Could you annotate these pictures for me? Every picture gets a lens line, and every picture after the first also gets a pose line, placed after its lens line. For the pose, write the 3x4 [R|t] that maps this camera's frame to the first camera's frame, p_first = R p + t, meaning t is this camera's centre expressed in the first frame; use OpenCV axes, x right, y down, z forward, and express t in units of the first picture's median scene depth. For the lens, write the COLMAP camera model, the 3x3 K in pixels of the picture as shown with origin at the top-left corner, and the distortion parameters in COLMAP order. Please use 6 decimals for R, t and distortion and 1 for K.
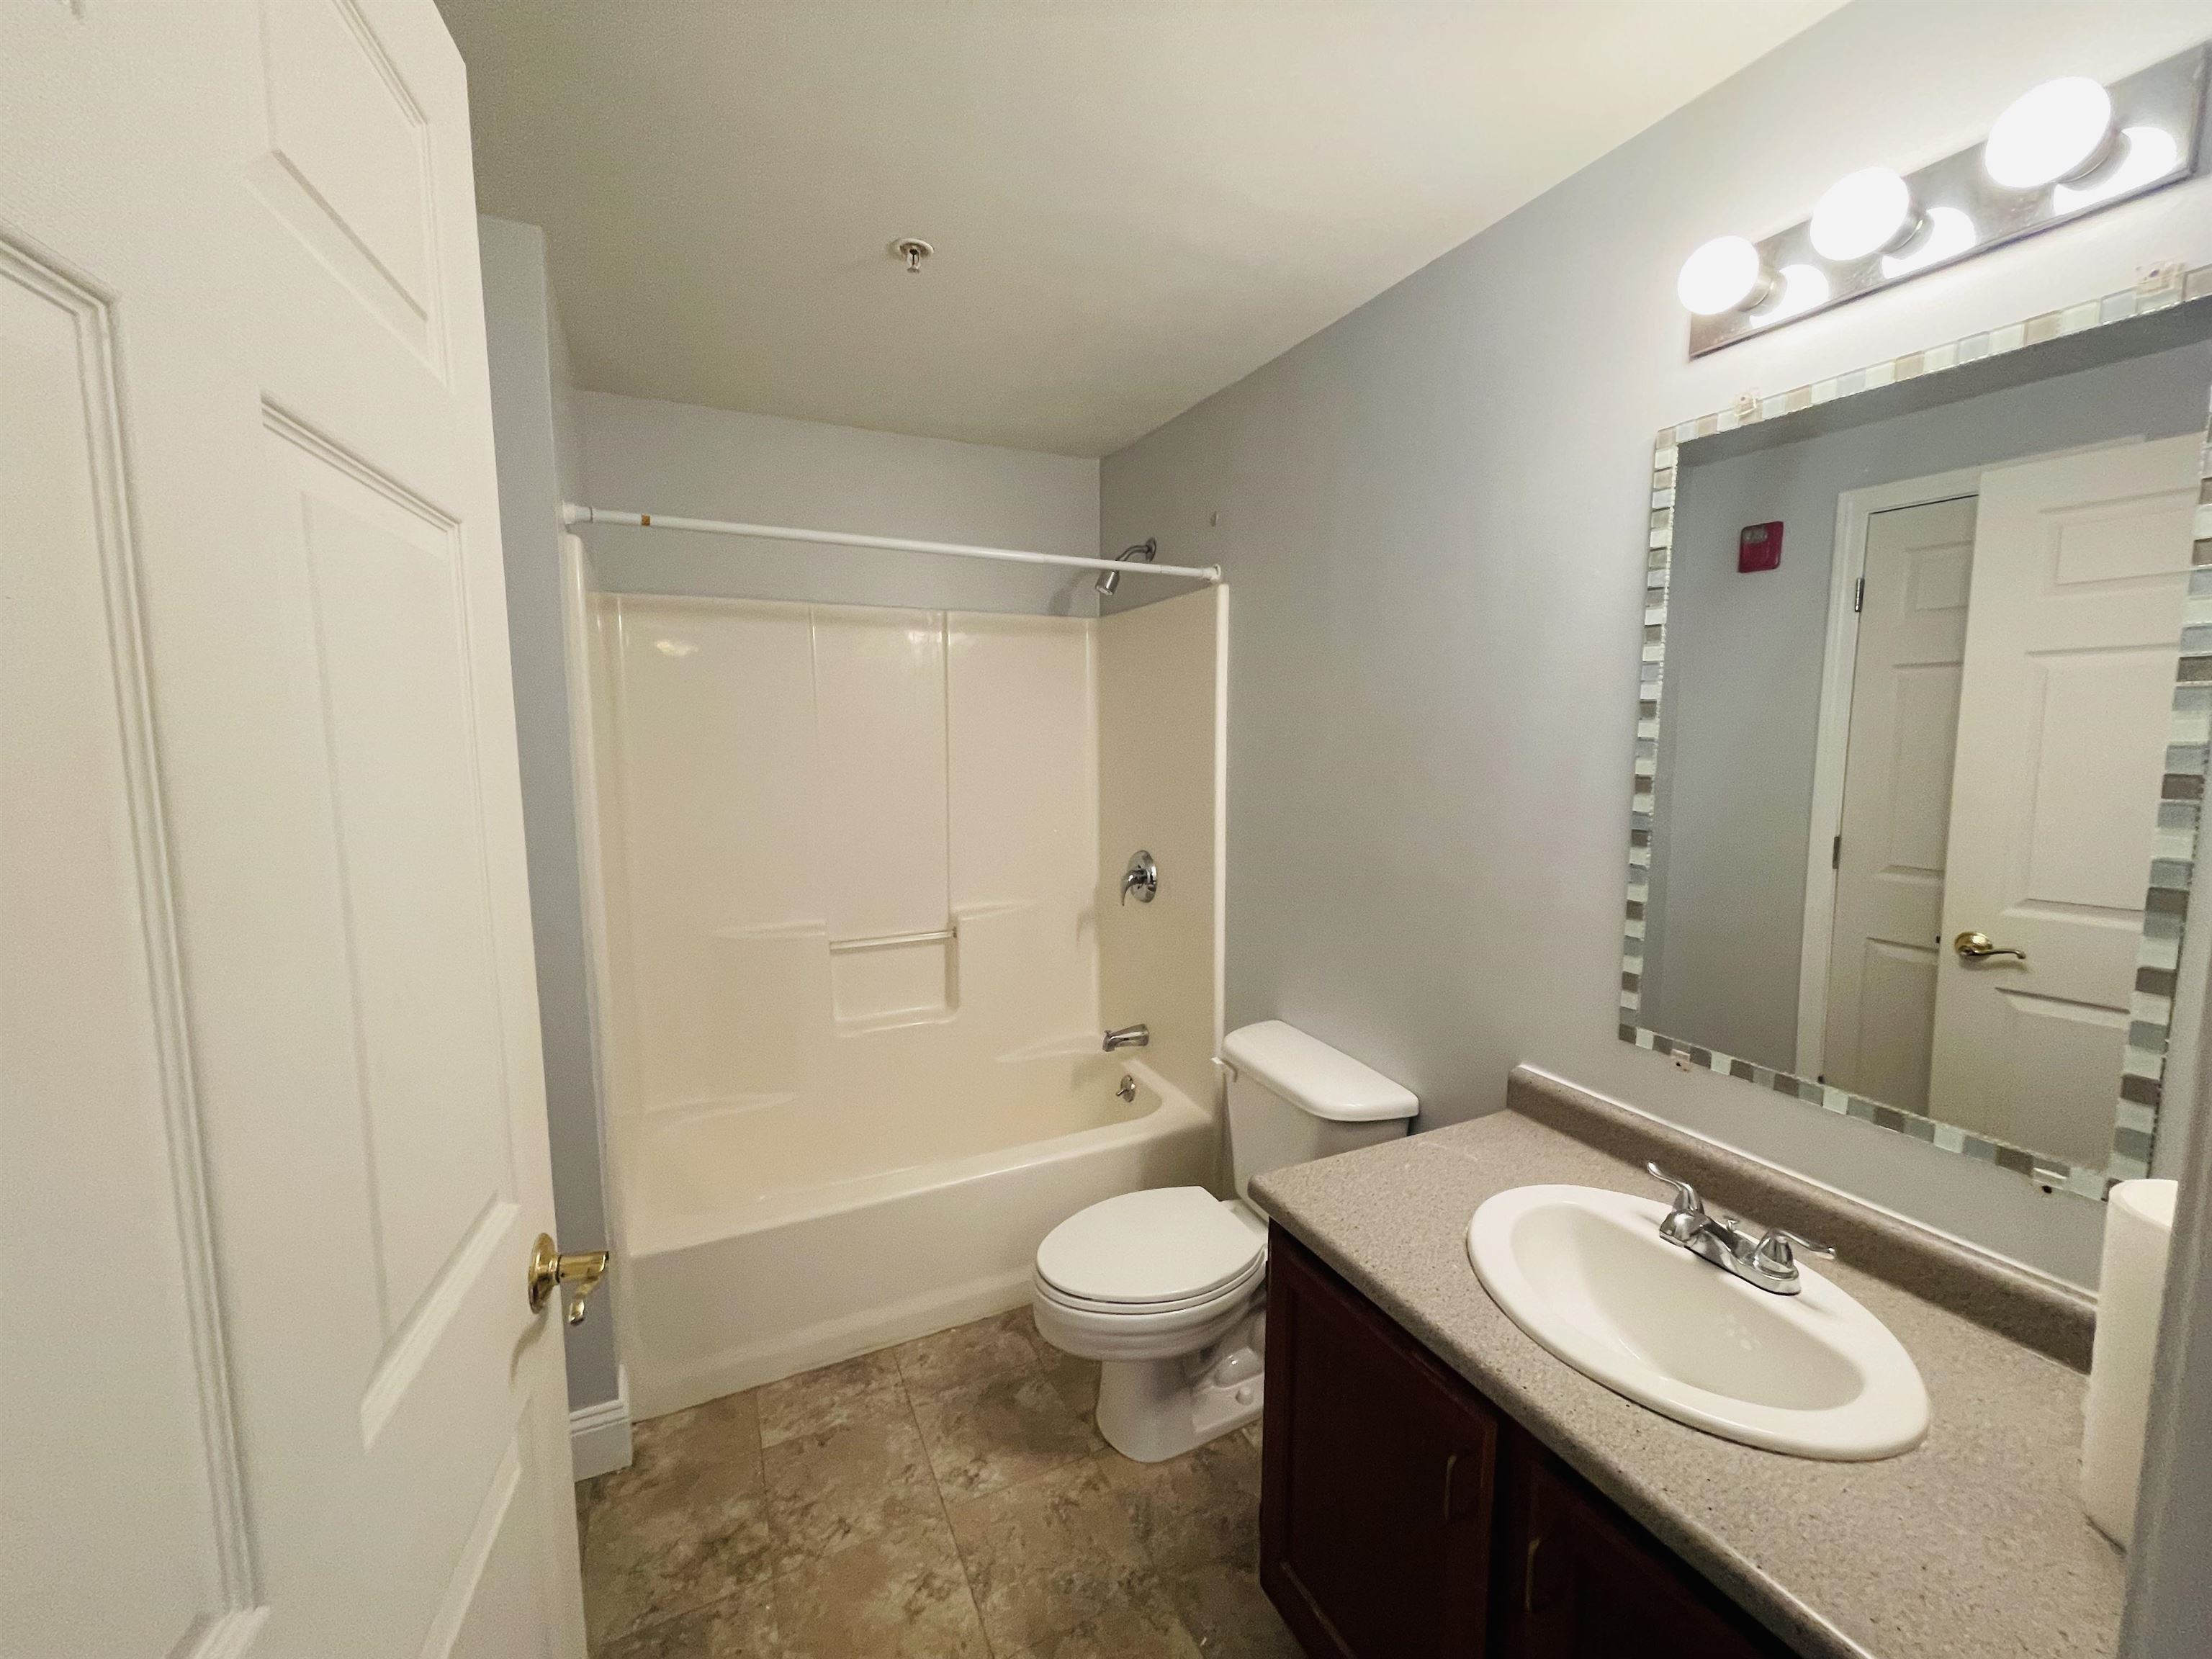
lens RADIAL K [[901.4, 0, 1118.0], [0, 901.4, 822.6], [0, 0, 1]] dist [0.002983, -0.000326]
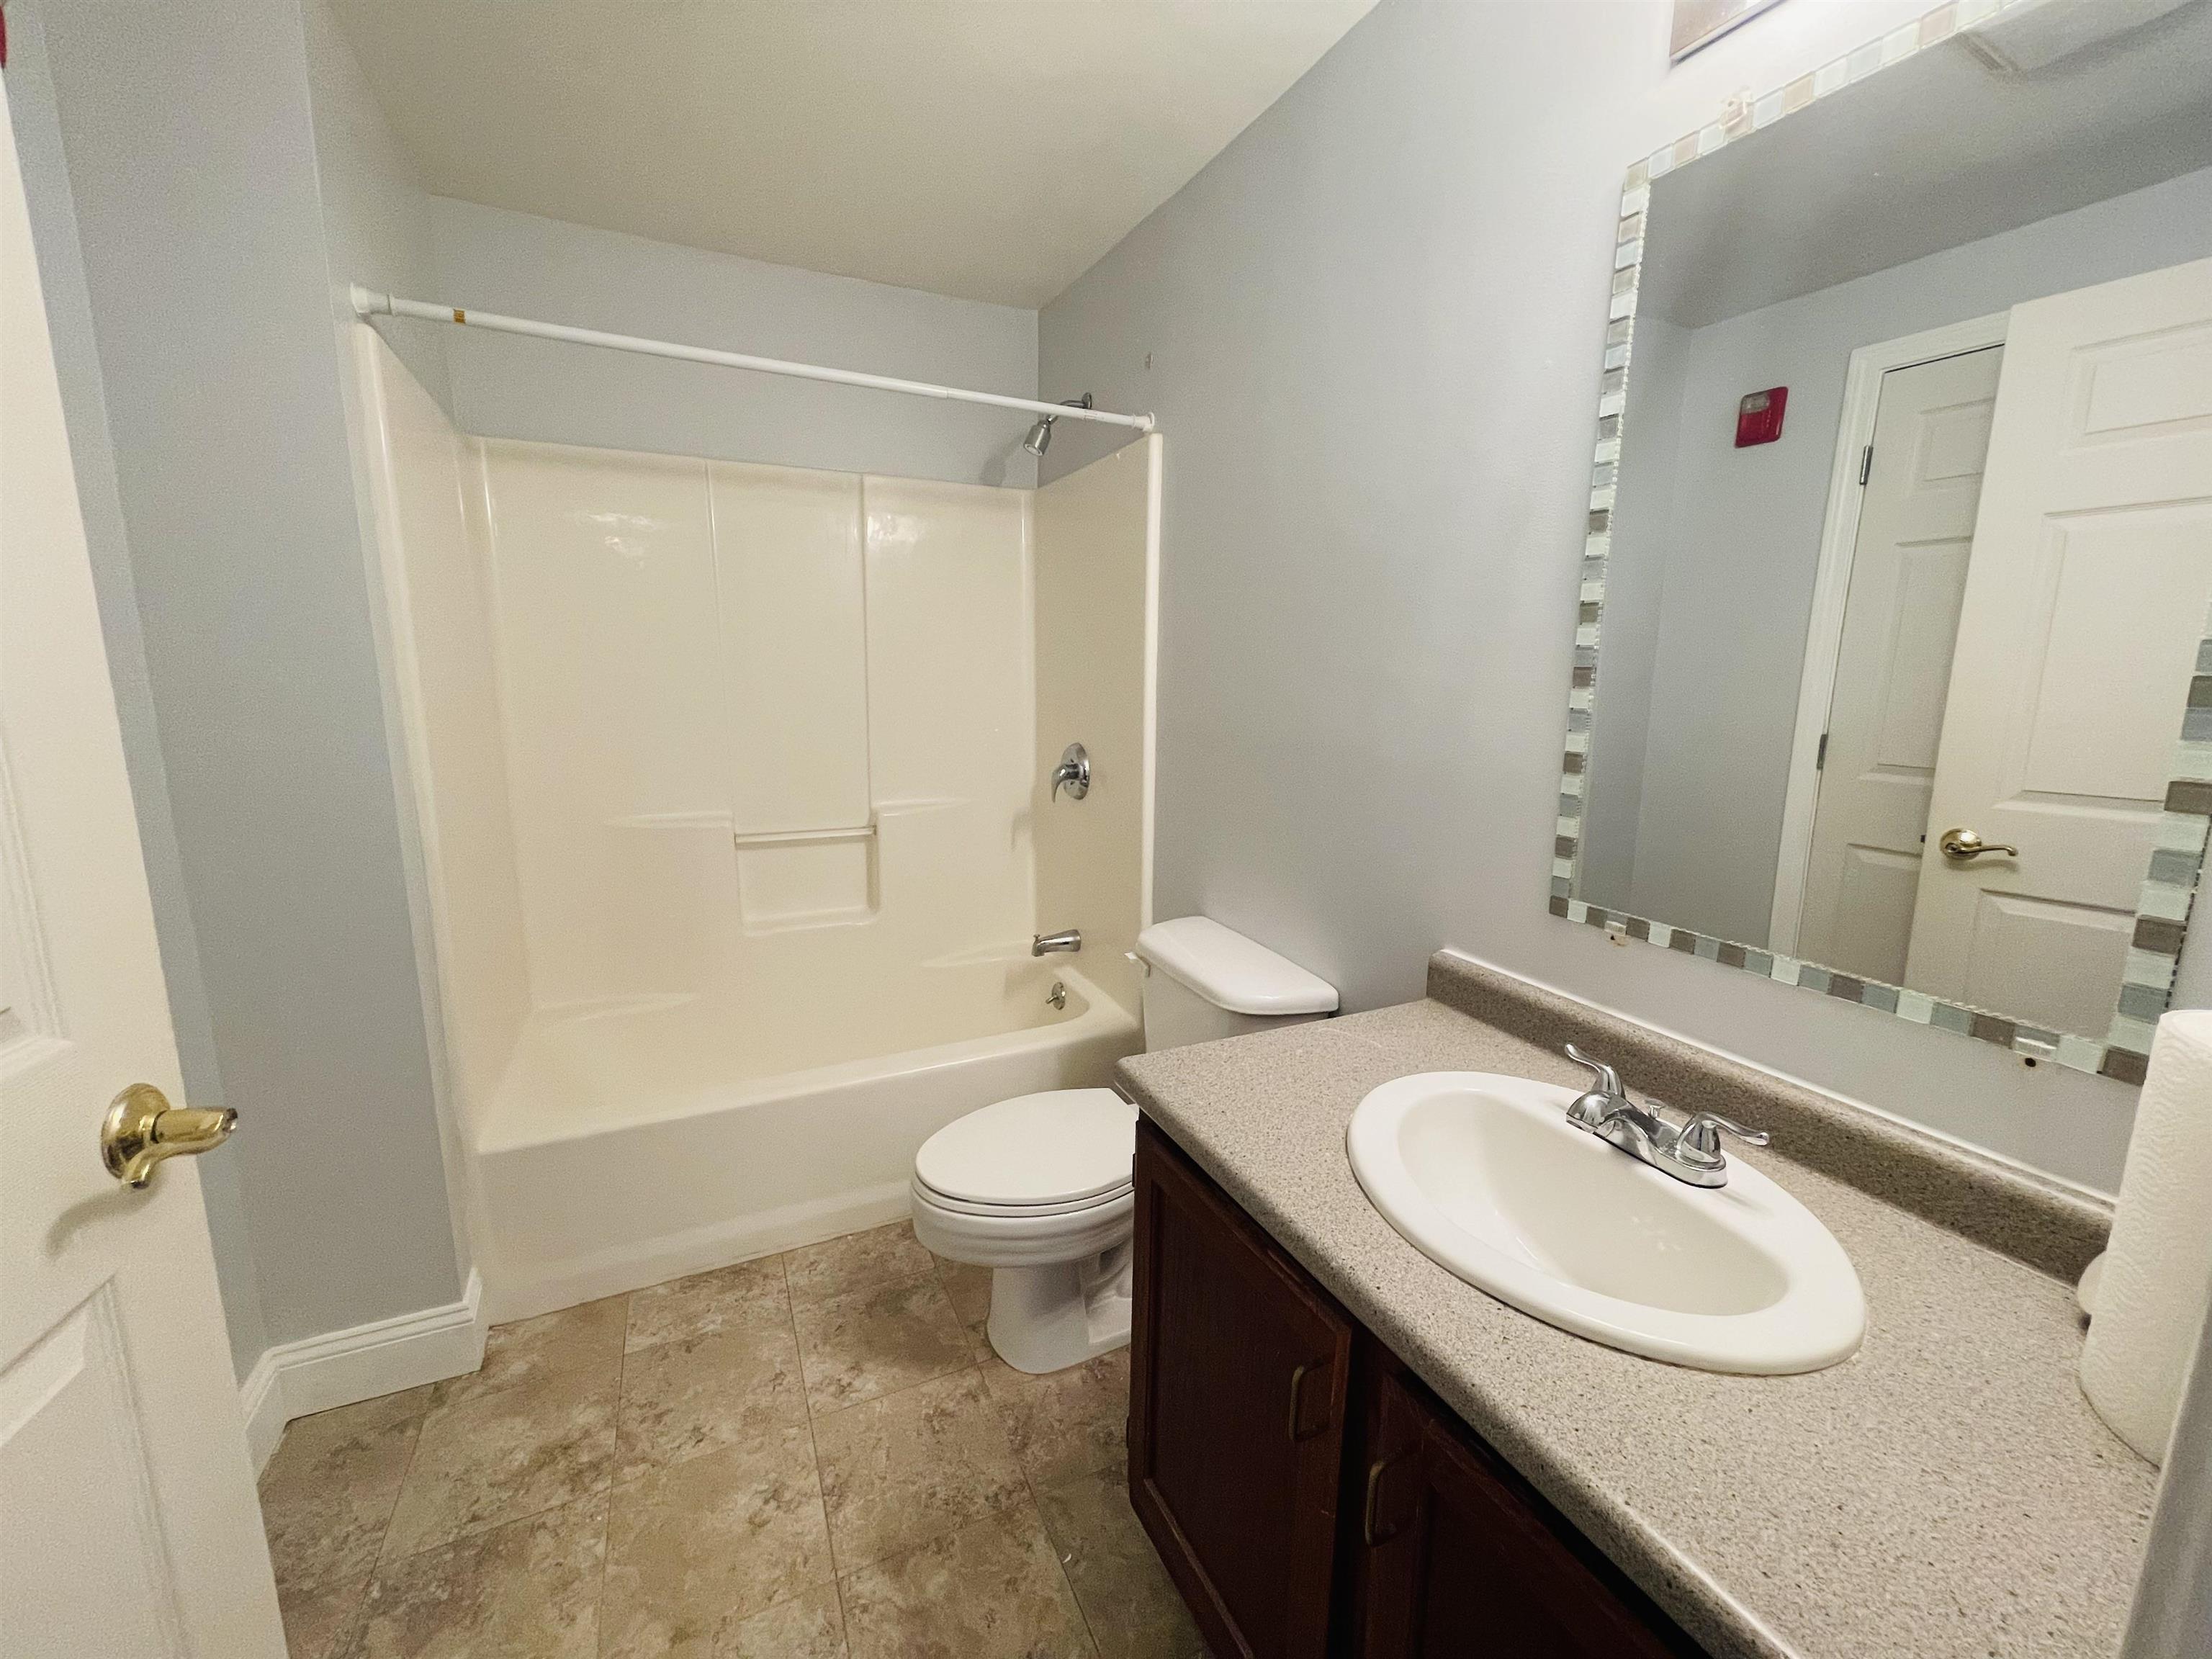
lens RADIAL K [[901.4, 0, 1118.3], [0, 901.4, 824.0], [0, 0, 1]] dist [0.002983, -0.000326]
pose [[0.999890, 0.014198, 0.004285, 0.111941], [-0.014454, 0.997636, 0.067176, 0.084507], [-0.003321, -0.067230, 0.997732, 0.115001]]
